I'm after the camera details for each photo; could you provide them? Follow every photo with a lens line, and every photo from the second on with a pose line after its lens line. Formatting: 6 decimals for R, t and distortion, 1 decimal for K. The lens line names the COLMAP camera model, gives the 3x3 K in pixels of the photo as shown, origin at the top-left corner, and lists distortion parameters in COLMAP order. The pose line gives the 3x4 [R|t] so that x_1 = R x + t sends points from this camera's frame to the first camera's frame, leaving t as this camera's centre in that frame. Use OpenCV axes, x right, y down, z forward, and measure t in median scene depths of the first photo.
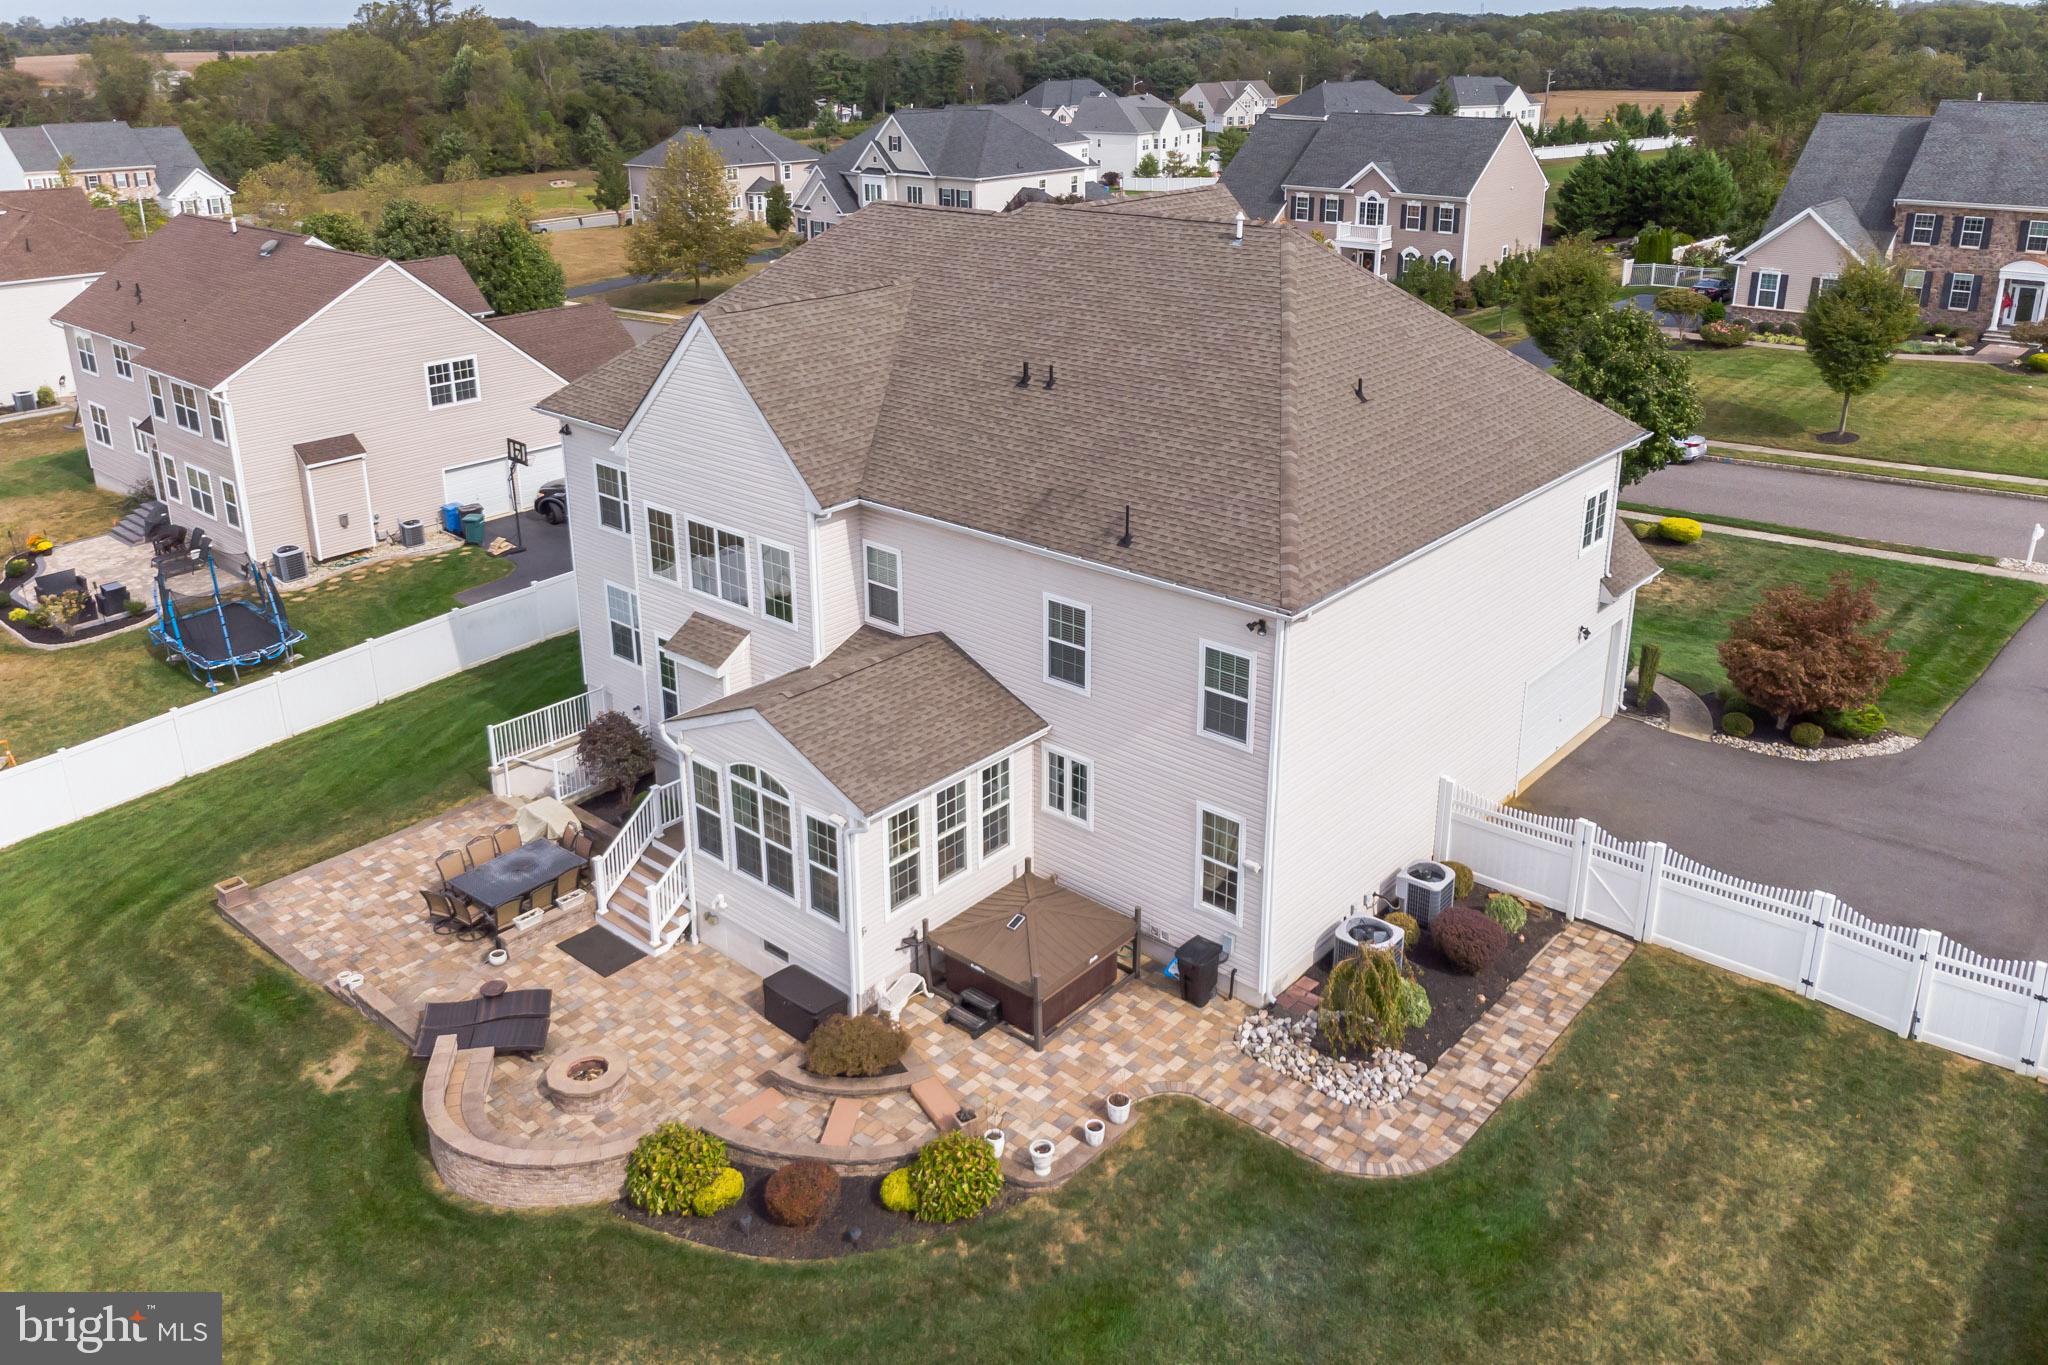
lens RADIAL K [[1616.2, 0, 1024.0], [0, 1616.2, 682.5], [0, 0, 1]] dist [0.001301, 0.016142]
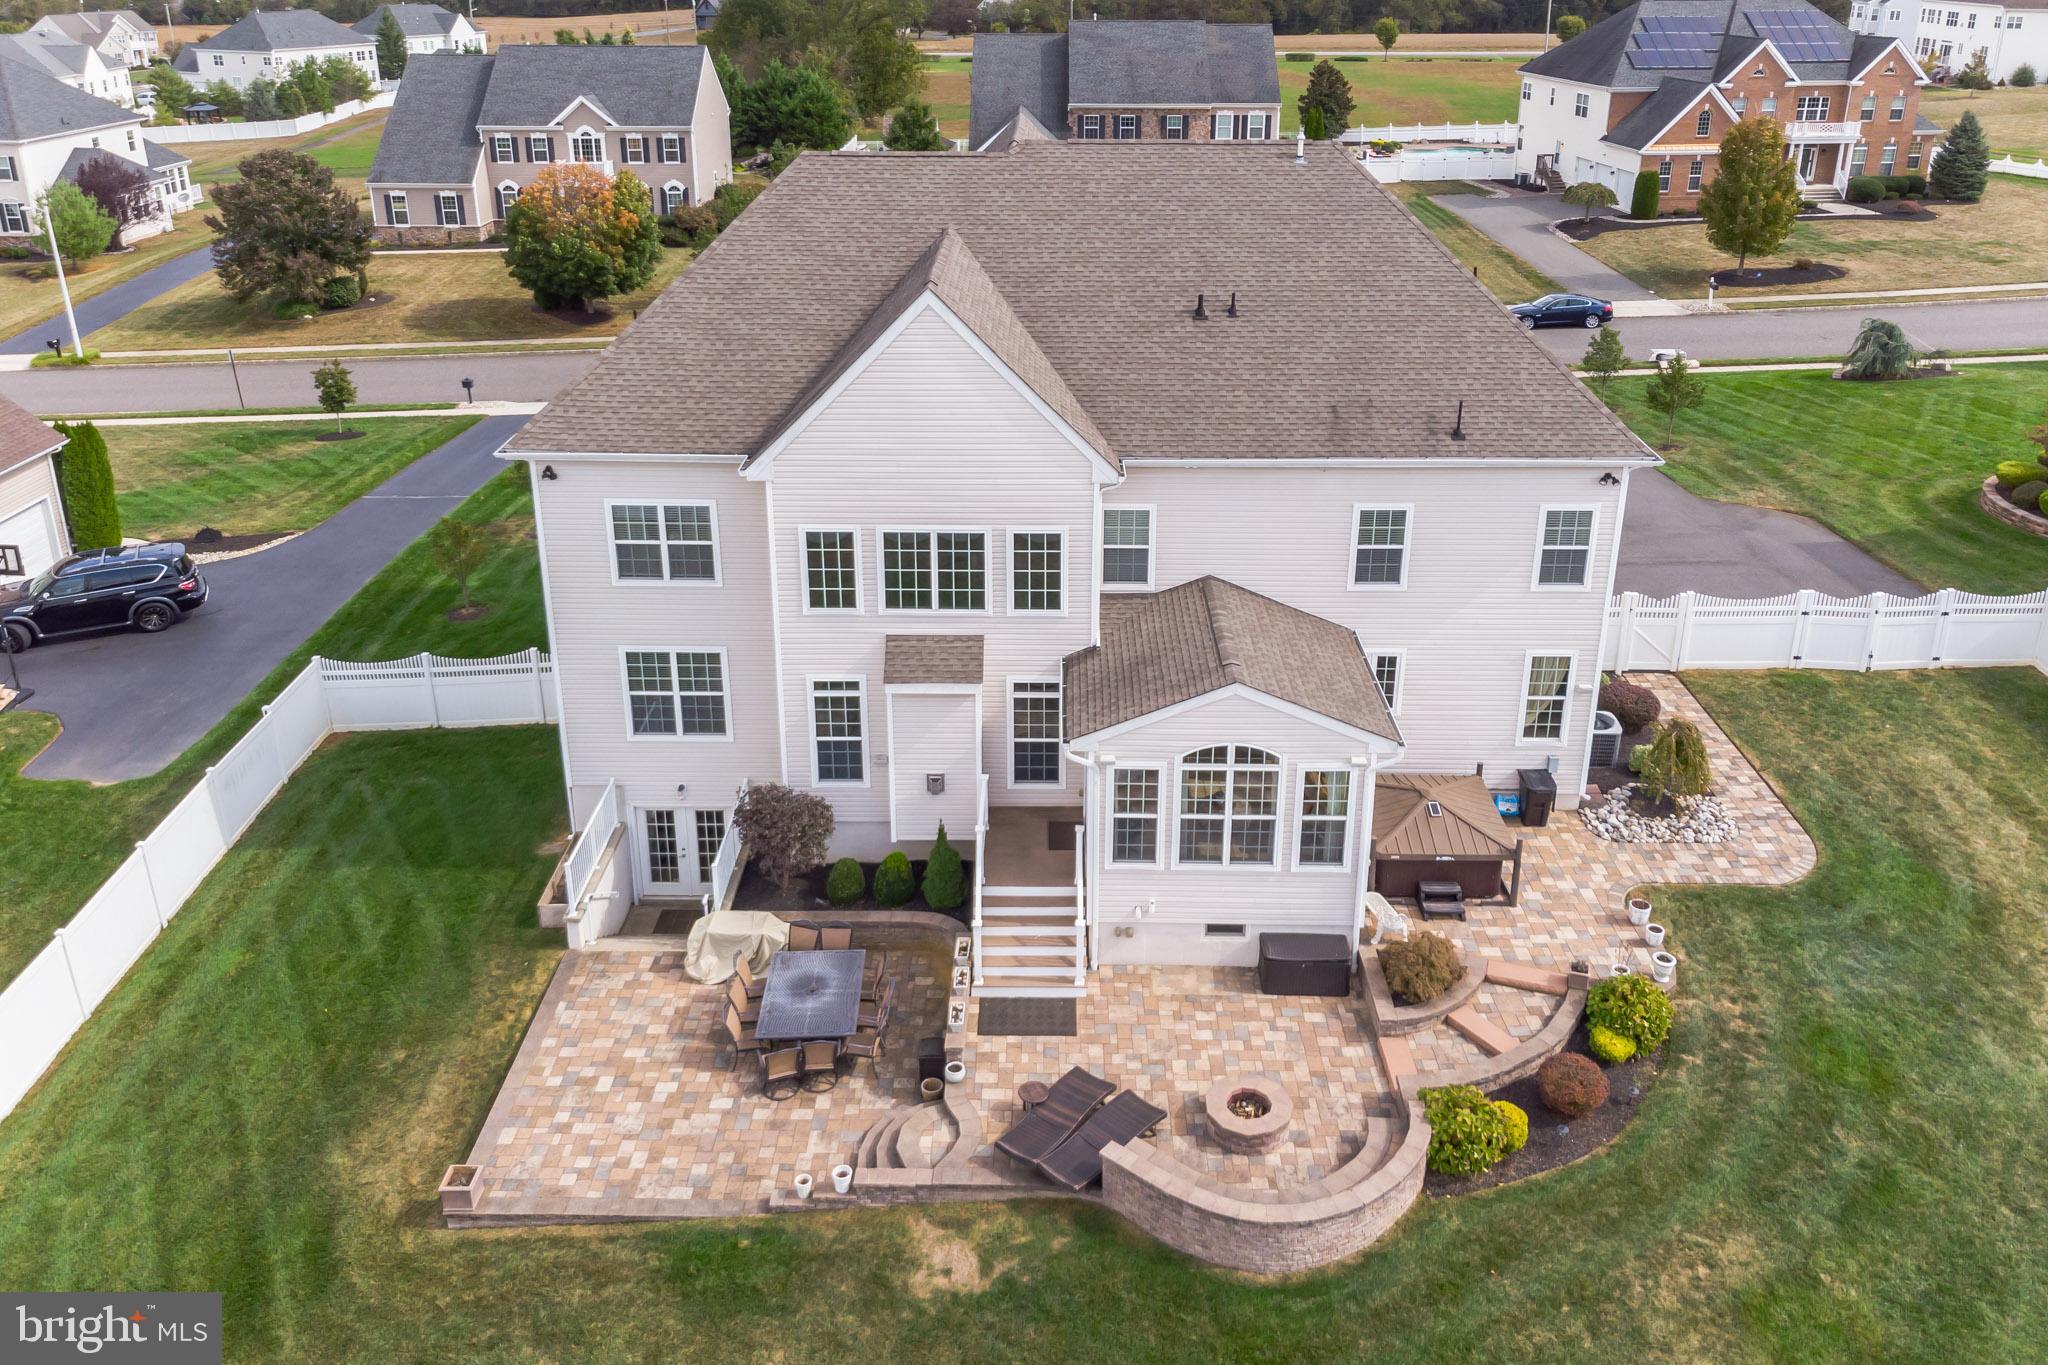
lens RADIAL K [[1618.0, 0, 1022.6], [0, 1618.0, 660.3], [0, 0, 1]] dist [-0.007519, 0.037881]
pose [[0.731720, -0.269803, 0.625933, -0.766119], [0.252559, 0.960276, 0.118675, -0.127222], [-0.633088, 0.071248, 0.770794, 0.311783]]
